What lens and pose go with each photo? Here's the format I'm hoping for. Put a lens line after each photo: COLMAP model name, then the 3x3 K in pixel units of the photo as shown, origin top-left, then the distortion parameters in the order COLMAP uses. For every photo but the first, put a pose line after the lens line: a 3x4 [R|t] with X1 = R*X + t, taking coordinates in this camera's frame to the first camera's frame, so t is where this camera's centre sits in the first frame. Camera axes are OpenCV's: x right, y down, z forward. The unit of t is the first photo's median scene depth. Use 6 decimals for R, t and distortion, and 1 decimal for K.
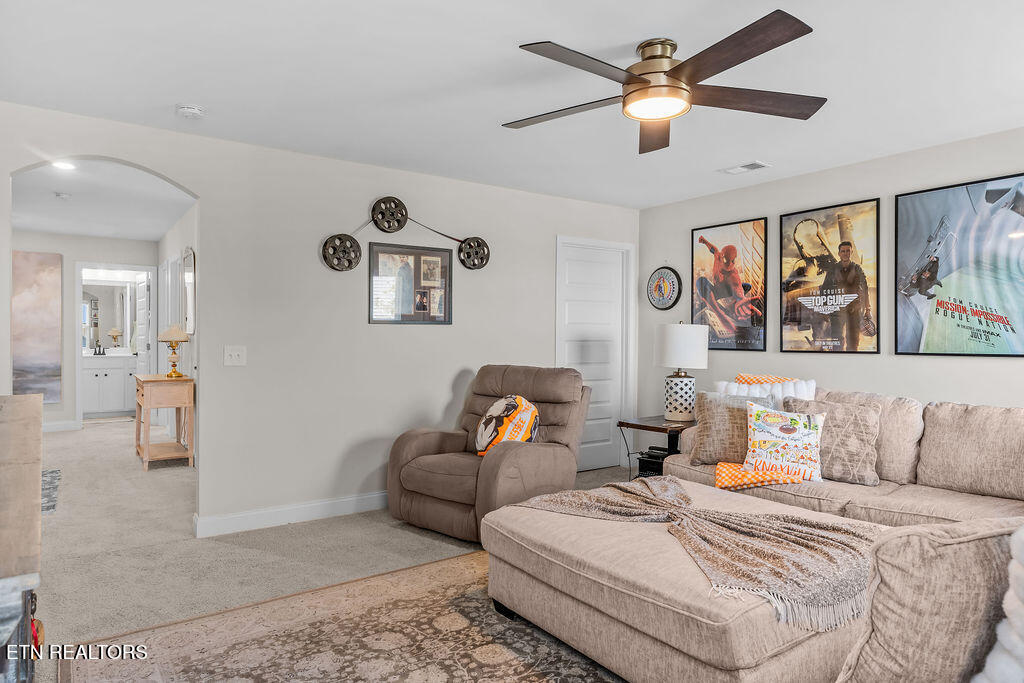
lens RADIAL K [[617.0, 0, 513.3], [0, 617.0, 334.2], [0, 0, 1]] dist [-0.010041, -0.001994]
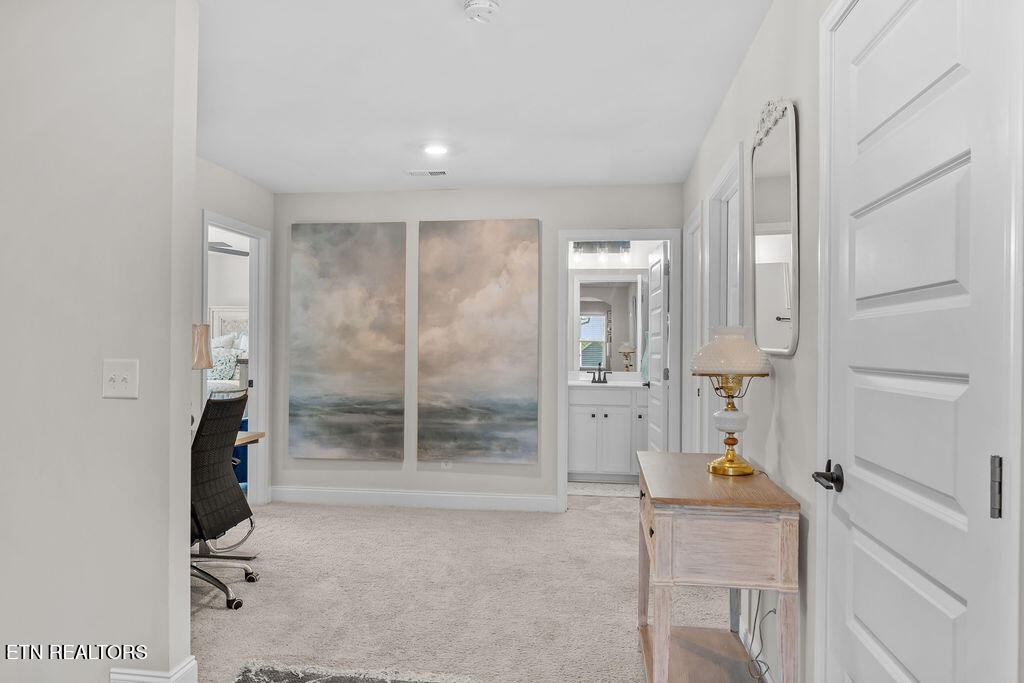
lens RADIAL K [[671.1, 0, 511.2], [0, 671.1, 341.9], [0, 0, 1]] dist [0.000517, 0.000127]
pose [[0.724600, -0.001706, -0.689168, -0.302231], [-0.007994, 0.999909, -0.010880, -0.001907], [0.689123, 0.013393, 0.724520, 0.506117]]
